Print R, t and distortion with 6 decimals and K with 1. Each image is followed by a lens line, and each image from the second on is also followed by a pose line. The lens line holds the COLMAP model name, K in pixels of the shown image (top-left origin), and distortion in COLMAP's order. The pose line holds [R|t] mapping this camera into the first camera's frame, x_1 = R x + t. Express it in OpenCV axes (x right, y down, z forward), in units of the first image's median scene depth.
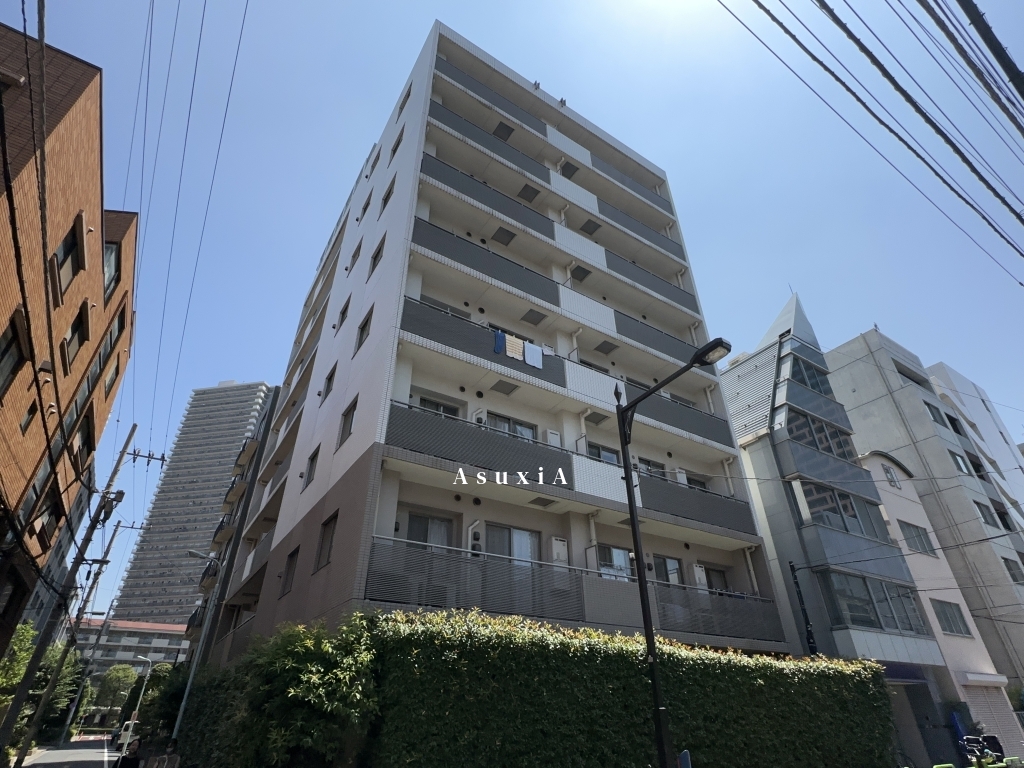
lens RADIAL K [[527.5, 0, 510.7], [0, 527.5, 386.4], [0, 0, 1]] dist [-0.001221, -0.001312]
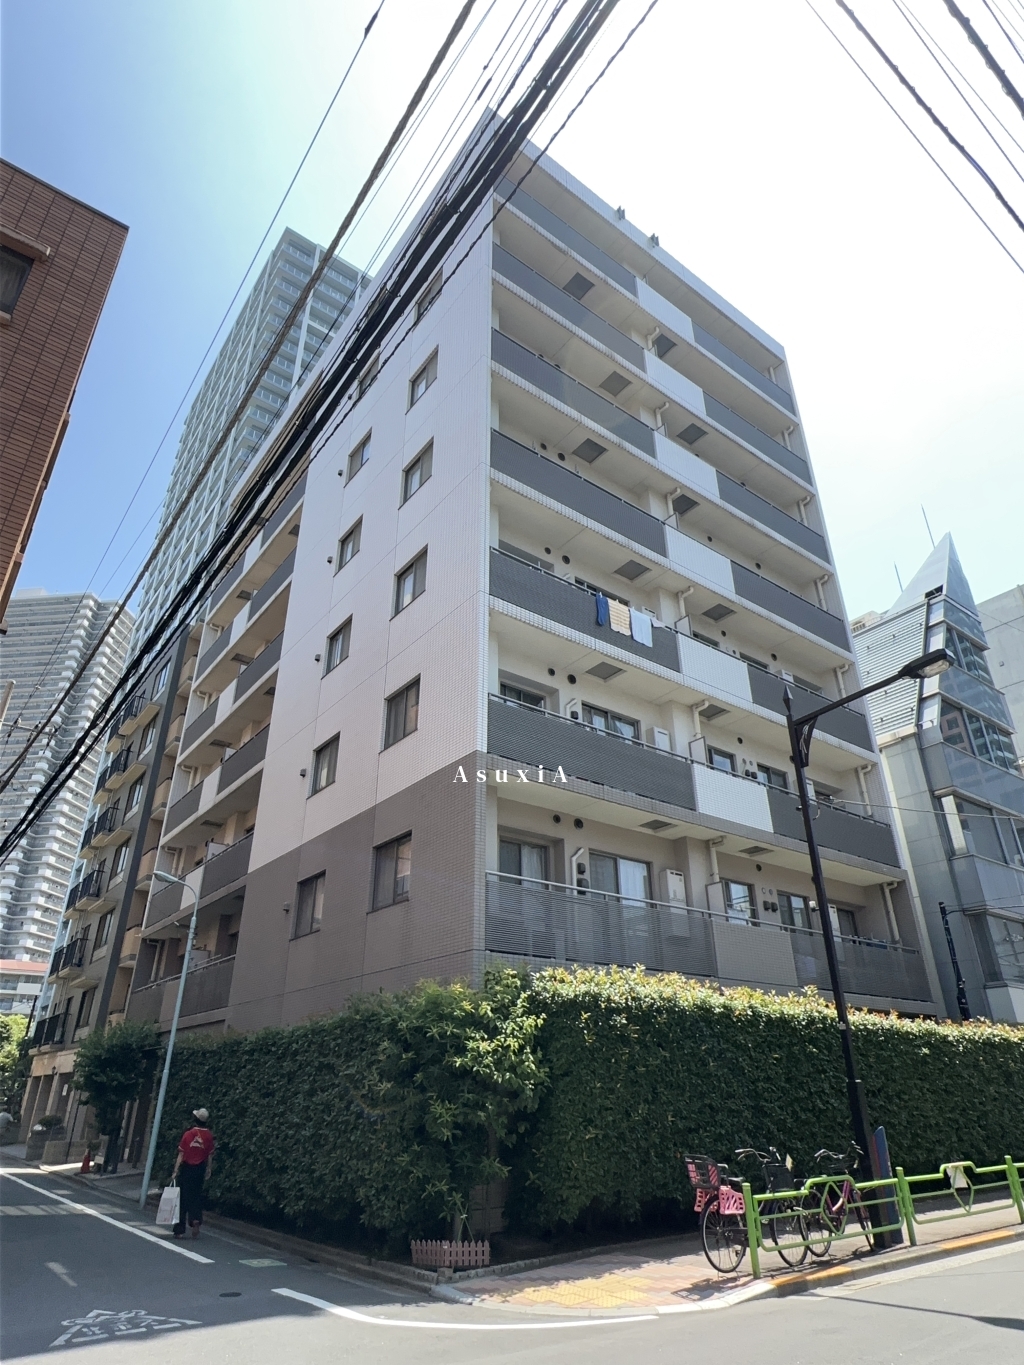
lens RADIAL K [[798.4, 0, 514.1], [0, 798.4, 680.7], [0, 0, 1]] dist [-0.001761, -0.001456]
pose [[0.996979, 0.038334, 0.067548, -0.220039], [-0.043881, 0.995612, 0.082646, -0.073546], [-0.064084, -0.085361, 0.994287, -0.121449]]
